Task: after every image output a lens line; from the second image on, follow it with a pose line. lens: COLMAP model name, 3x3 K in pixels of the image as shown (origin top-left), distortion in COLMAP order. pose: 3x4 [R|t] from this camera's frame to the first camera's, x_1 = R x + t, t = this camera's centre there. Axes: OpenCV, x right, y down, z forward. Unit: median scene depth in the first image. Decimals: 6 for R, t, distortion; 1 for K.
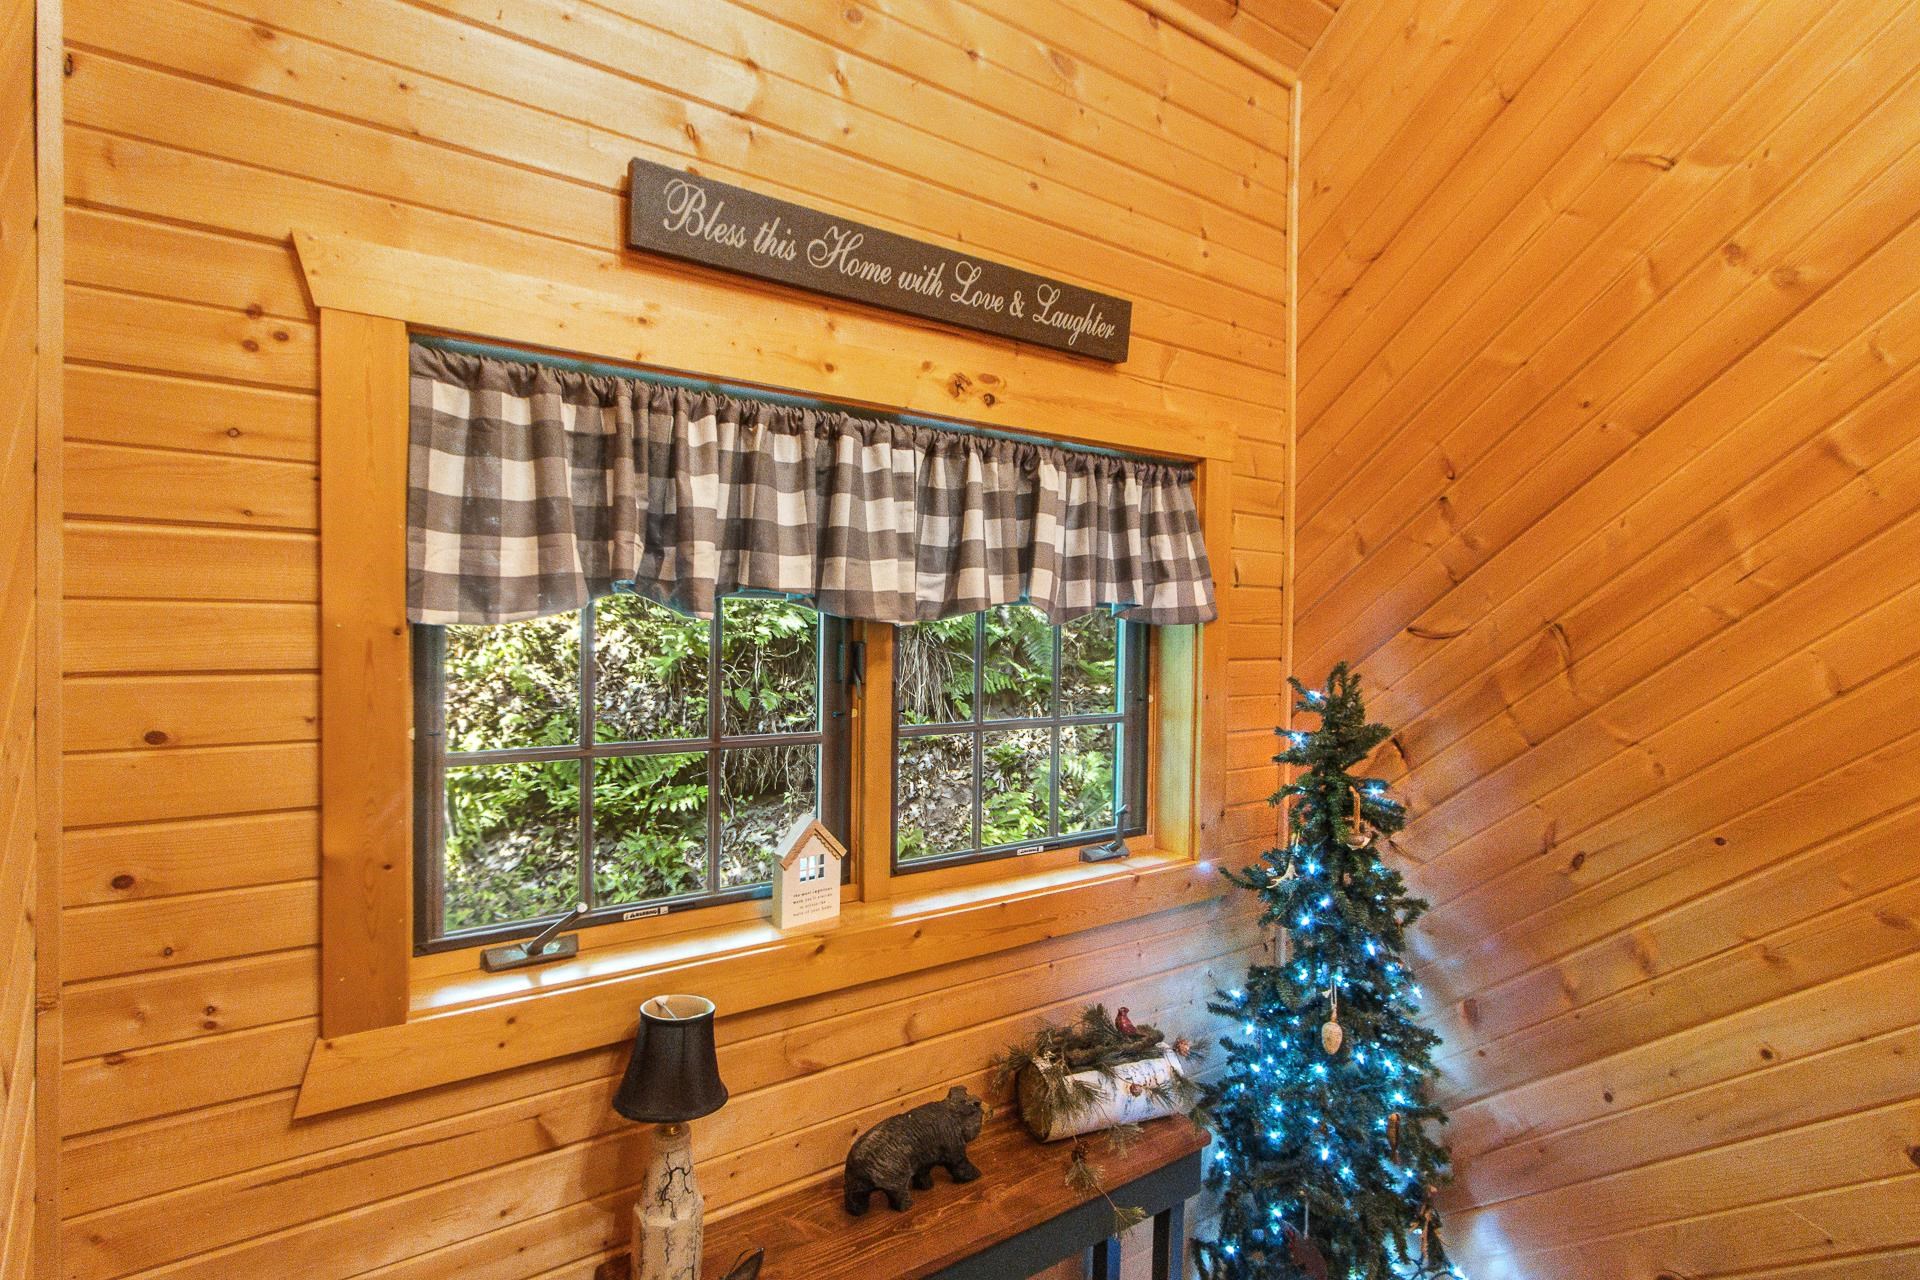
lens RADIAL K [[908.4, 0, 952.2], [0, 908.4, 621.4], [0, 0, 1]] dist [0.006824, -0.002071]
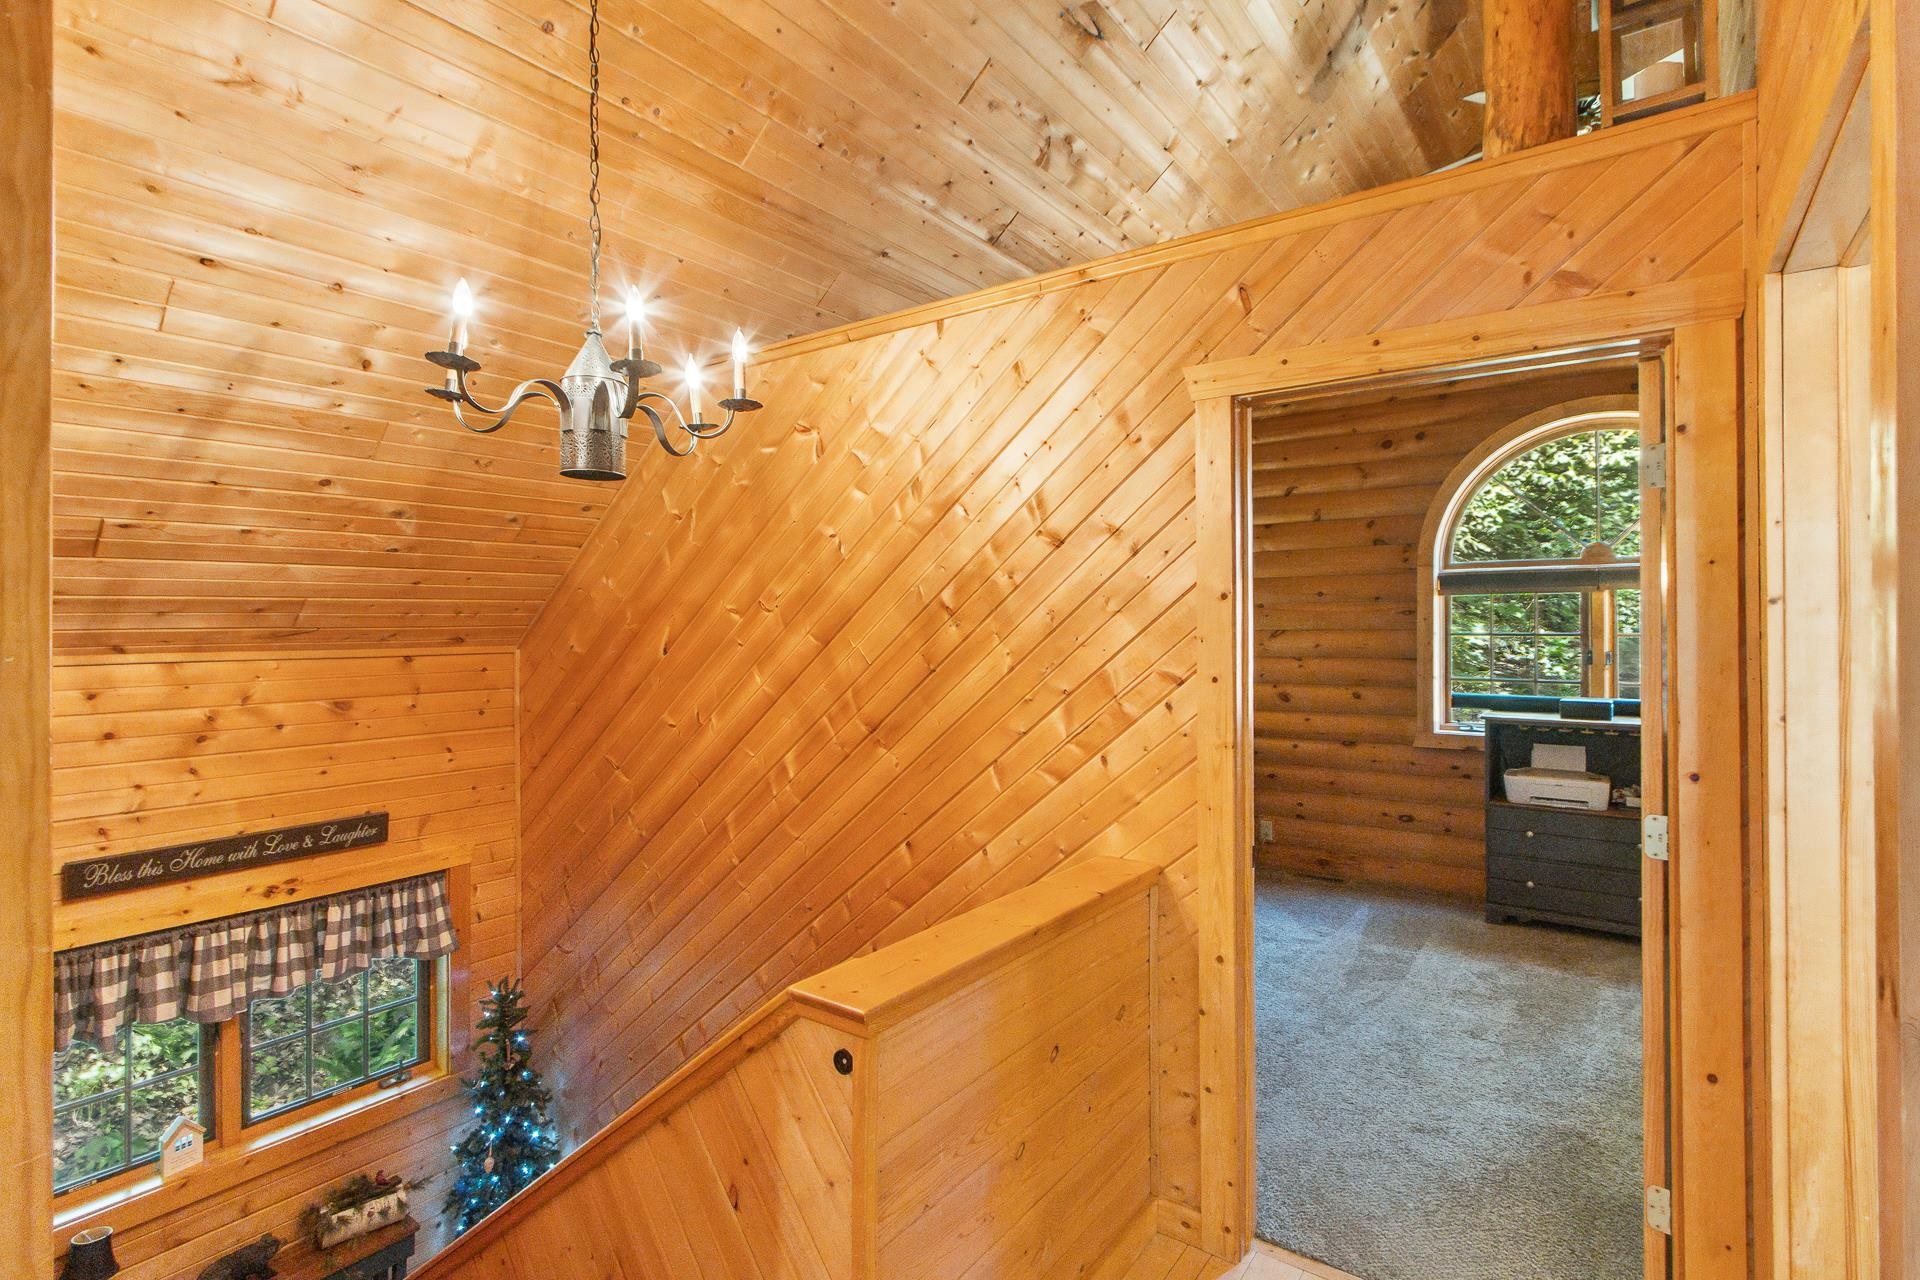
lens RADIAL K [[908.4, 0, 887.6], [0, 908.4, 620.6], [0, 0, 1]] dist [0.006824, -0.002071]
pose [[0.951217, -0.016550, 0.308077, 0.724422], [0.024670, 0.999443, -0.022481, -0.802373], [-0.307533, 0.028985, 0.951096, -1.452787]]
